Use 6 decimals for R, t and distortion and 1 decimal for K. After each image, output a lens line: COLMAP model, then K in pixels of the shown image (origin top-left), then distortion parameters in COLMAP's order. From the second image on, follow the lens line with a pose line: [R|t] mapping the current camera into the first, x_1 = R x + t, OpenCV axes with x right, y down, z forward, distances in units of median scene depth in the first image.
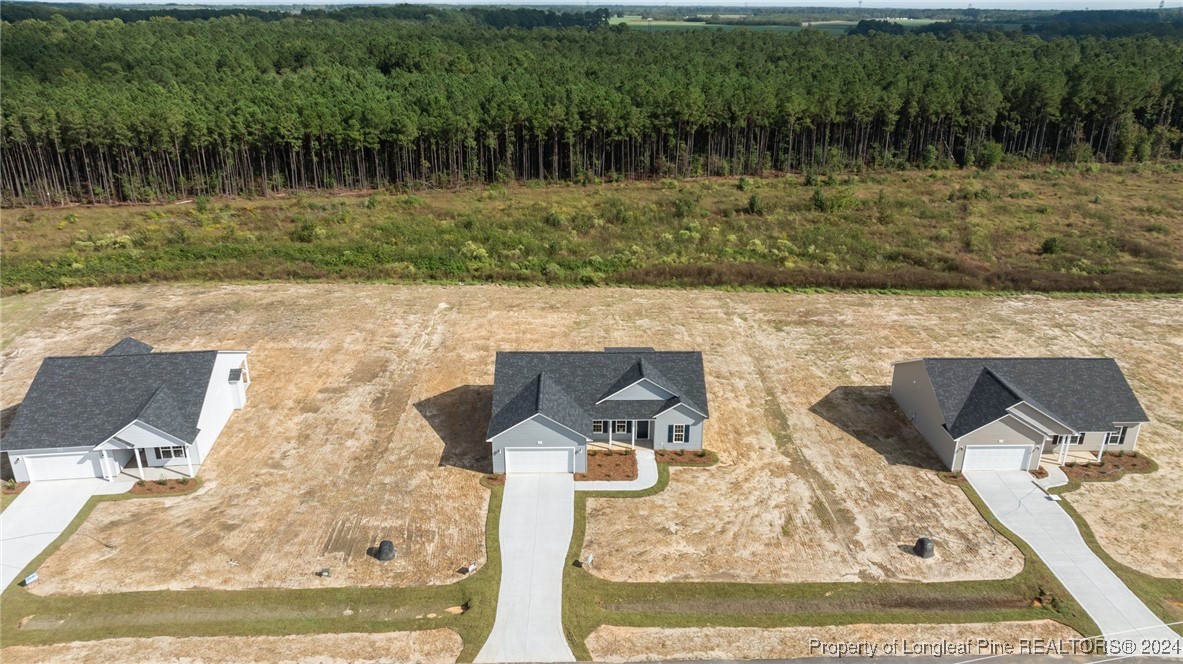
lens RADIAL K [[840.9, 0, 594.5], [0, 840.9, 331.3], [0, 0, 1]] dist [-0.021789, 0.000190]
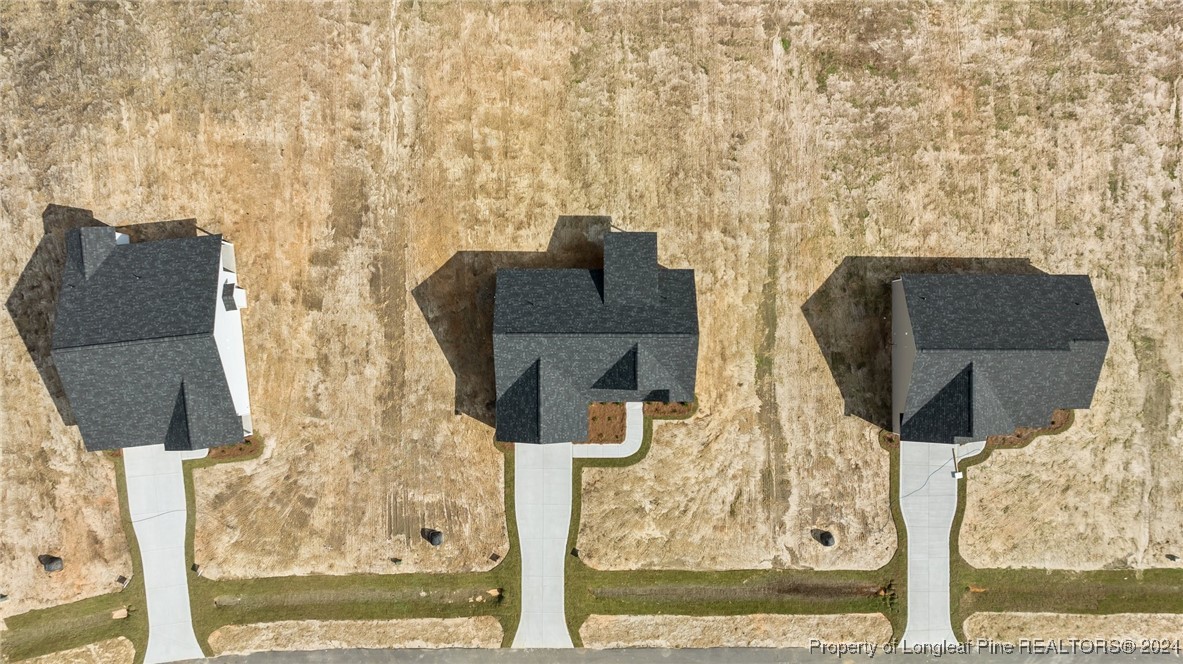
lens RADIAL K [[835.6, 0, 594.4], [0, 835.6, 330.9], [0, 0, 1]] dist [-0.038428, 0.035936]
pose [[0.999761, 0.020370, 0.007881, -0.004872], [-0.014923, 0.373616, 0.927463, -0.932899], [0.015948, -0.927360, 0.373831, 0.664368]]
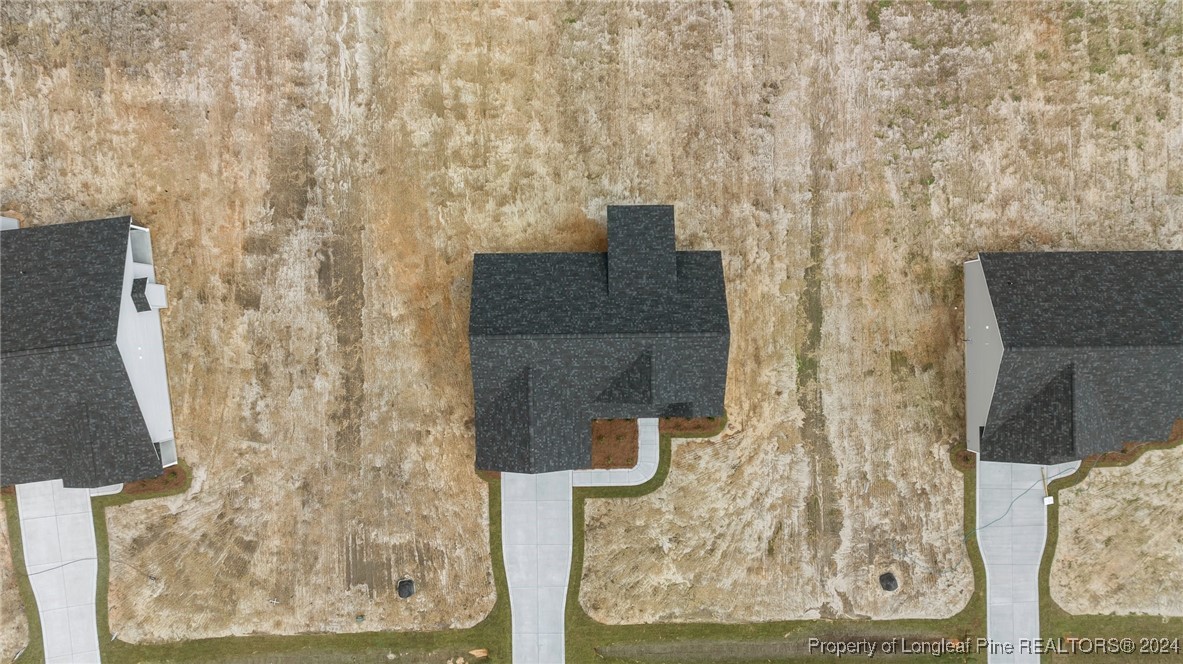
lens RADIAL K [[835.6, 0, 594.4], [0, 835.6, 330.9], [0, 0, 1]] dist [-0.038428, 0.035936]
pose [[0.999971, 0.005040, 0.005773, -0.004219], [-0.007215, 0.365351, 0.930842, -0.733975], [0.002582, -0.930856, 0.365377, 0.751843]]
